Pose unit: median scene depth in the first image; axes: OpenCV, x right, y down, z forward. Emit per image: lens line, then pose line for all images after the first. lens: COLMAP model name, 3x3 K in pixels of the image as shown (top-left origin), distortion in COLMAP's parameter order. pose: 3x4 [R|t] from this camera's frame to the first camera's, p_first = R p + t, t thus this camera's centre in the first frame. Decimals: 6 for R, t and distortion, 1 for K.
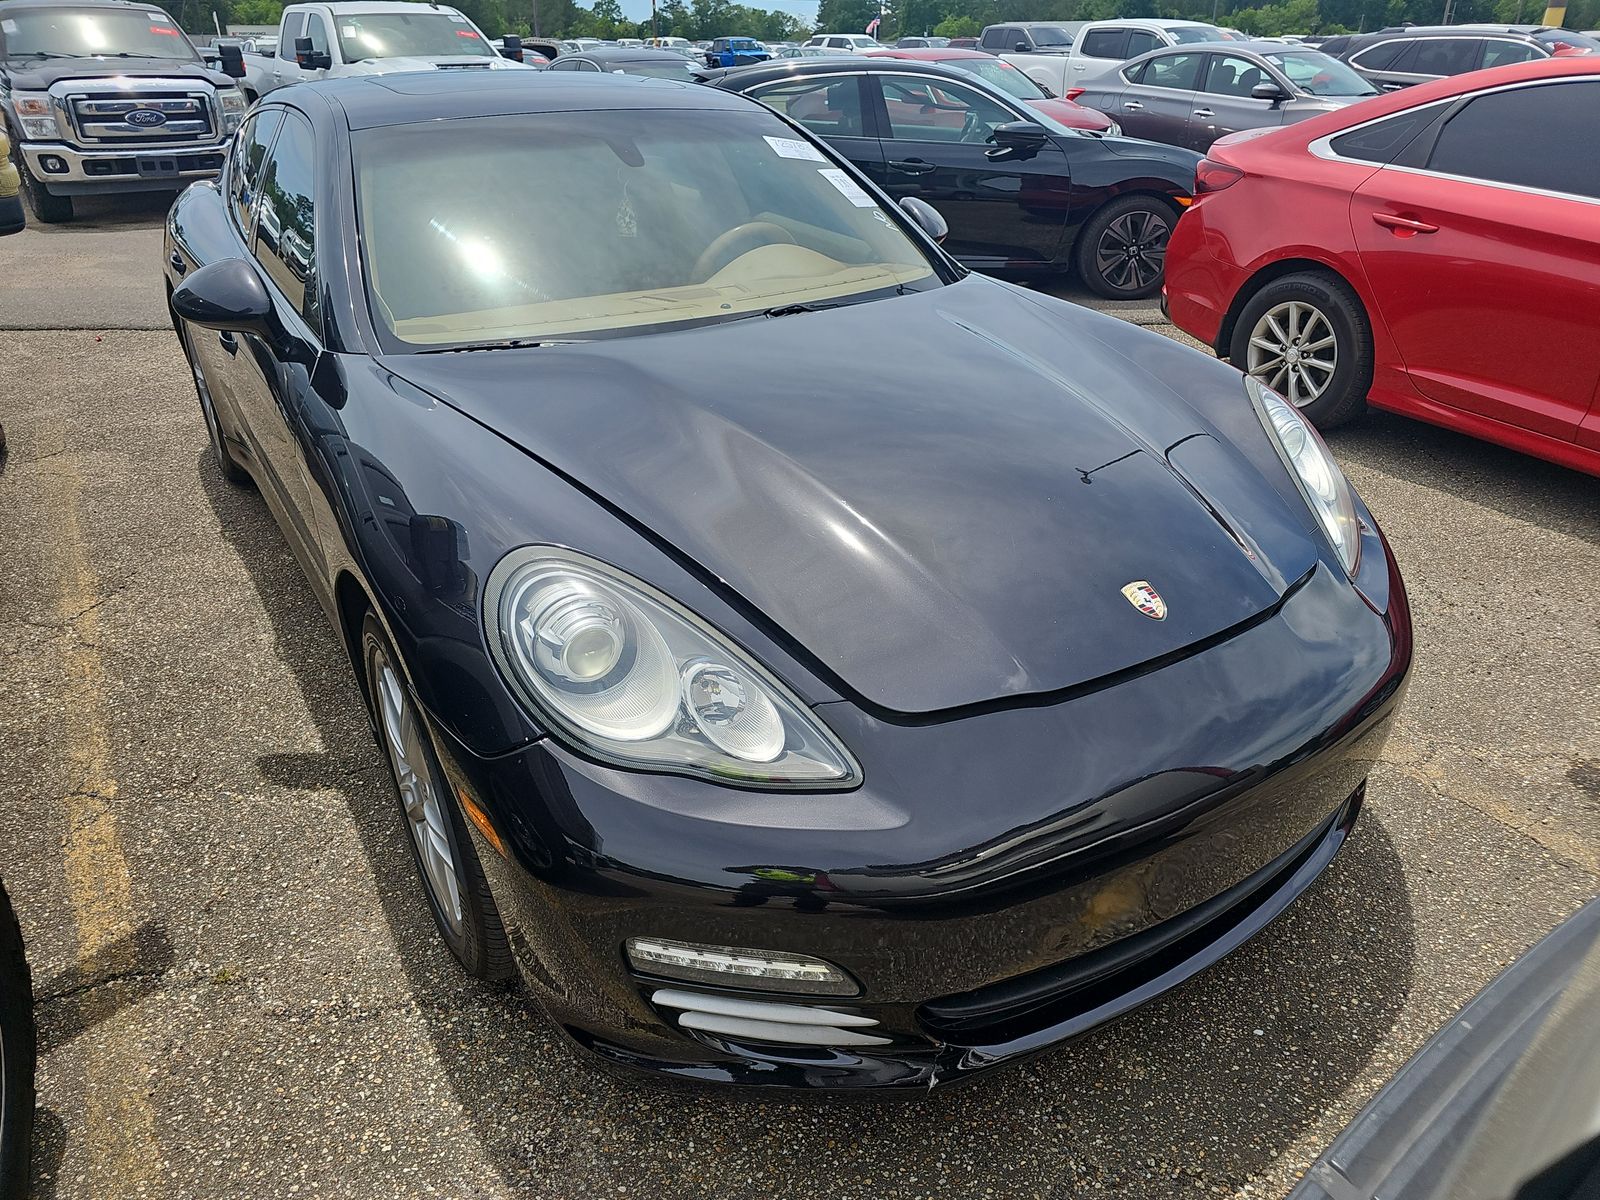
lens RADIAL K [[1062.1, 0, 803.9], [0, 1062.1, 607.7], [0, 0, 1]] dist [0.045444, -0.034693]
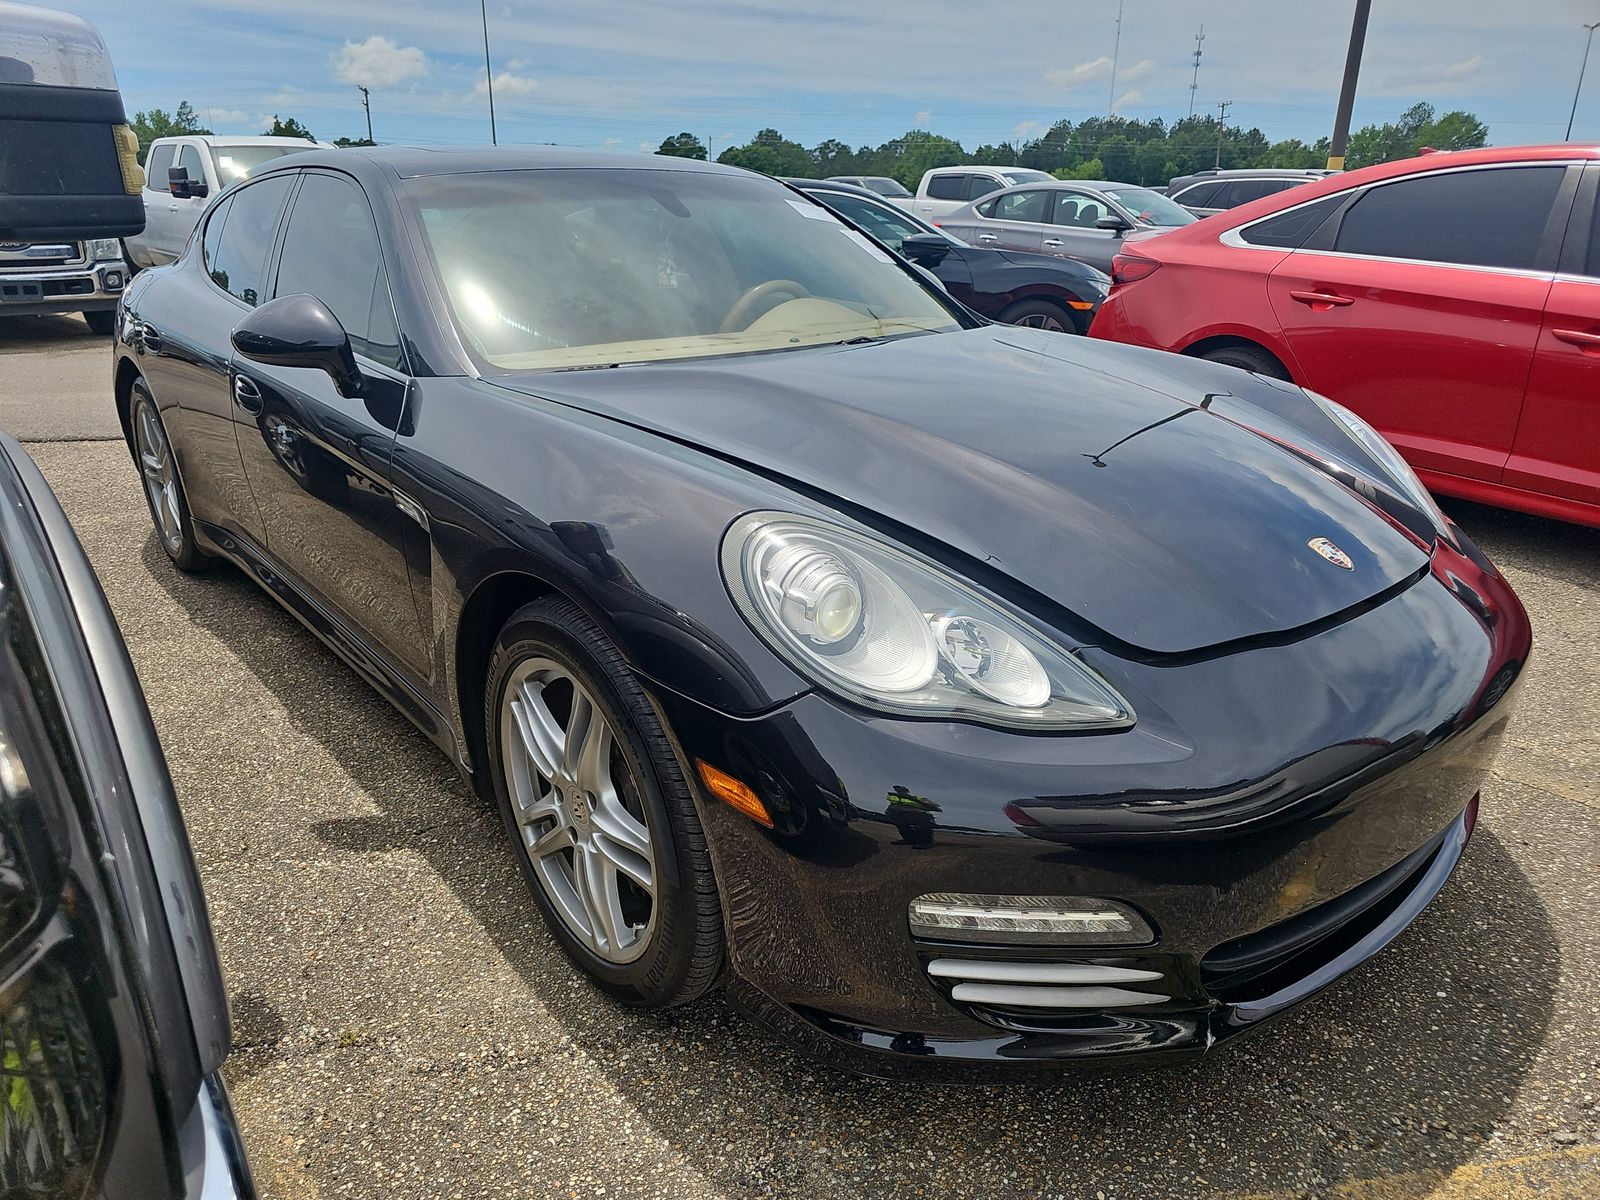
lens RADIAL K [[1062.1, 0, 814.0], [0, 1062.1, 603.8], [0, 0, 1]] dist [0.045444, -0.034693]
pose [[0.991760, -0.043737, 0.120412, -0.260008], [0.056928, 0.992478, -0.108384, 0.107435], [-0.114766, 0.114345, 0.986790, 0.032943]]
